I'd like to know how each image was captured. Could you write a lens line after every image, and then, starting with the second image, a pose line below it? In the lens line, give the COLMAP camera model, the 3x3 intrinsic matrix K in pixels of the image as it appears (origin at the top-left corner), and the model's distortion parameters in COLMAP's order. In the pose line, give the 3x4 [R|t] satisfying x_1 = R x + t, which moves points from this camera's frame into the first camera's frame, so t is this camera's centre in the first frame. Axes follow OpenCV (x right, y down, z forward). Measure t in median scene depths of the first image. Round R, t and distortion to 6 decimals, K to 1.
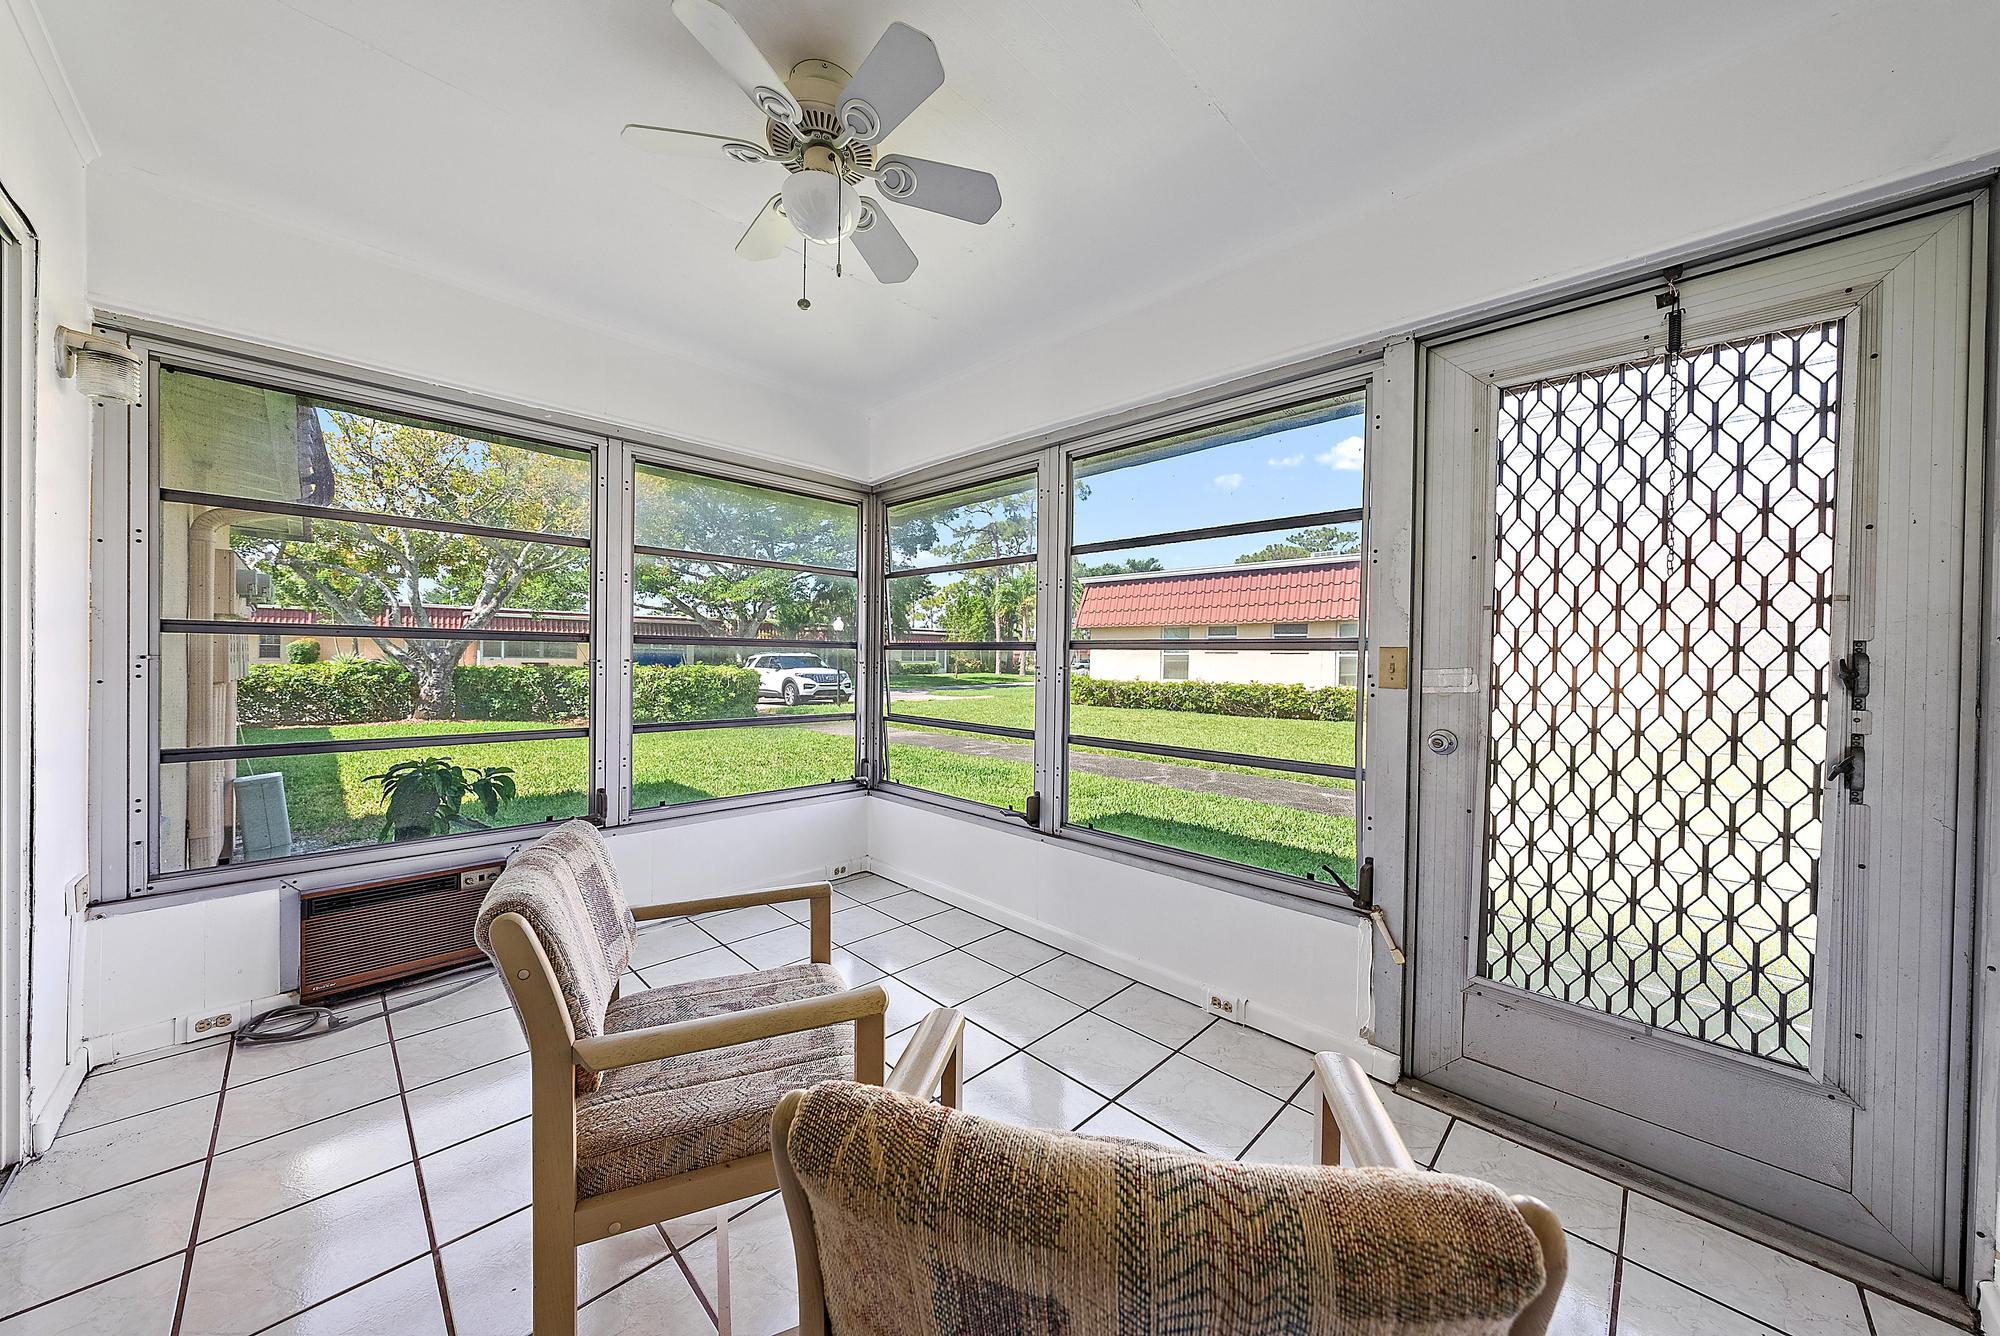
lens RADIAL K [[689.5, 0, 993.7], [0, 689.5, 667.2], [0, 0, 1]] dist [0.000842, 0.000013]
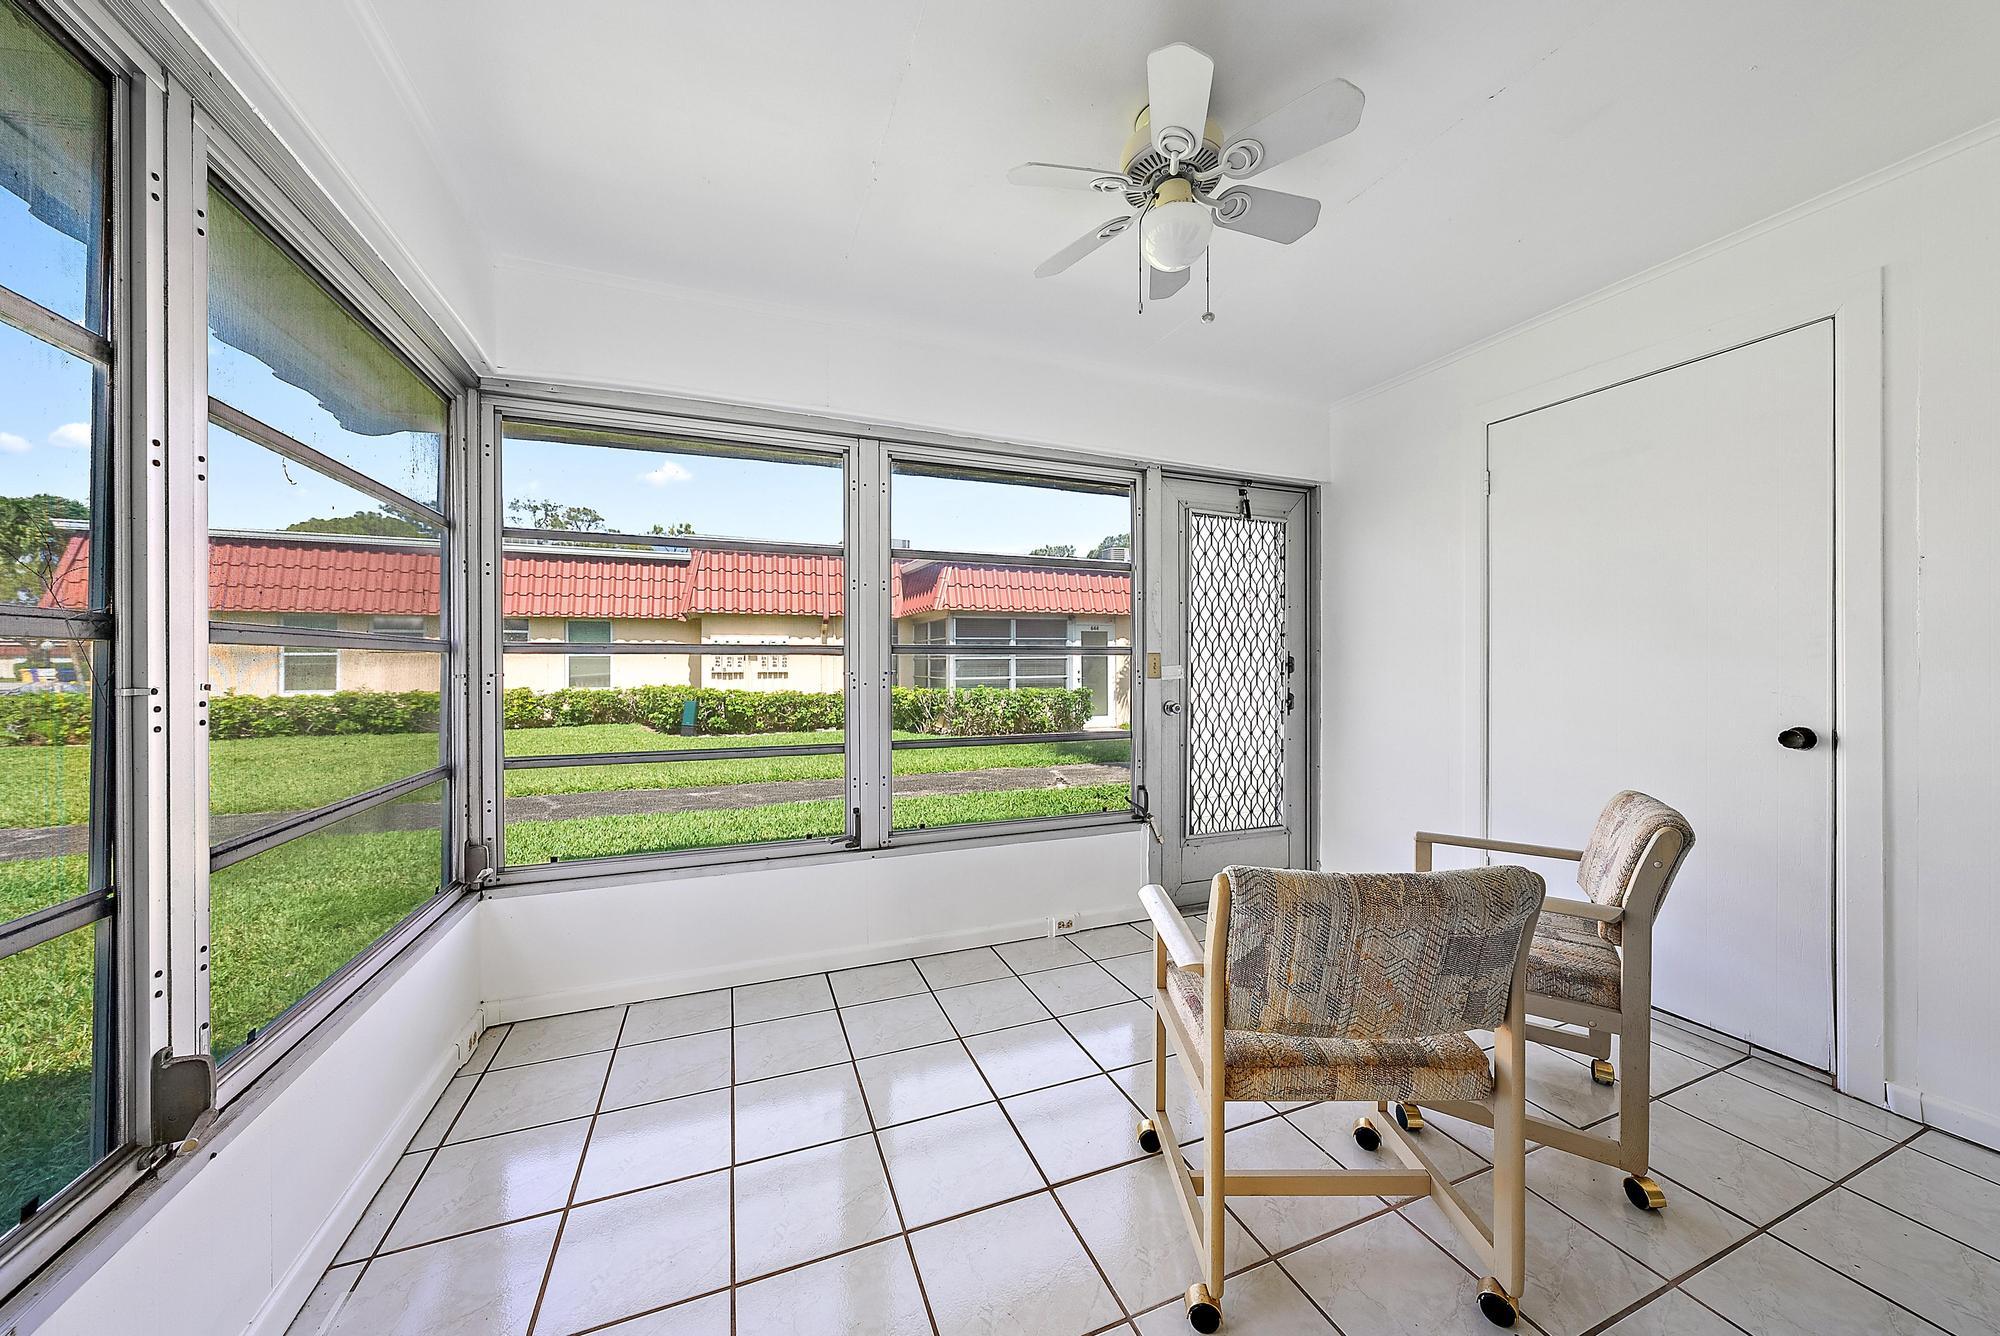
lens RADIAL K [[689.5, 0, 1009.5], [0, 689.5, 665.8], [0, 0, 1]] dist [0.000842, 0.000013]
pose [[0.391703, -0.019182, 0.919892, -0.317271], [0.019912, 0.999725, 0.012367, -0.007517], [-0.919876, 0.013473, 0.391977, 0.201842]]
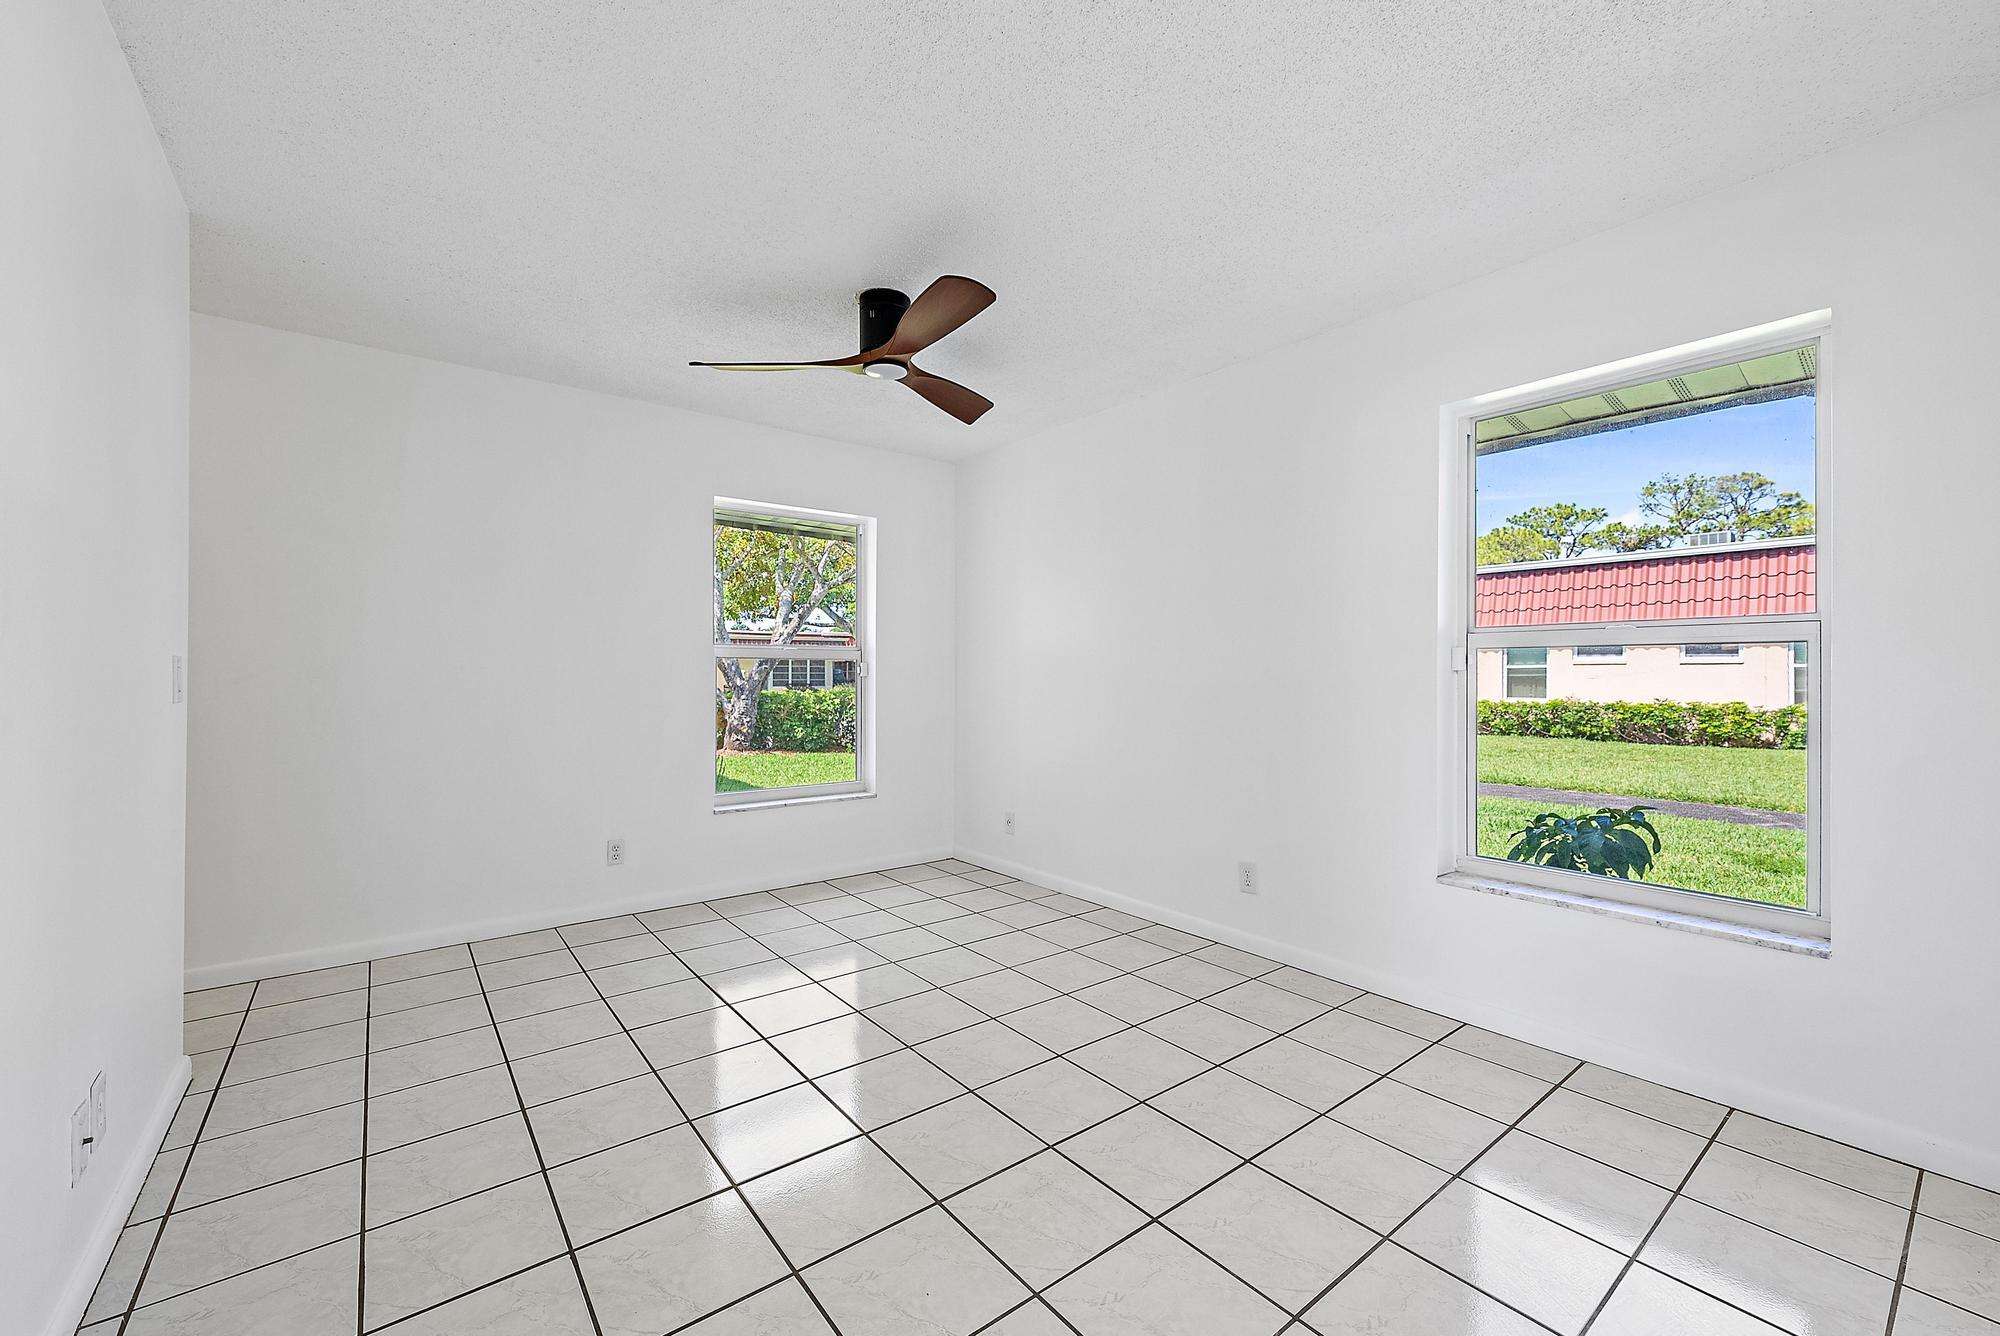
lens RADIAL K [[808.7, 0, 1018.4], [0, 808.7, 666.3], [0, 0, 1]] dist [0.002048, 0.000051]
pose [[0.995703, -0.014076, -0.091533, -0.740649], [0.012036, 0.999667, -0.022806, -0.016193], [0.091824, 0.021606, 0.995541, -0.010466]]
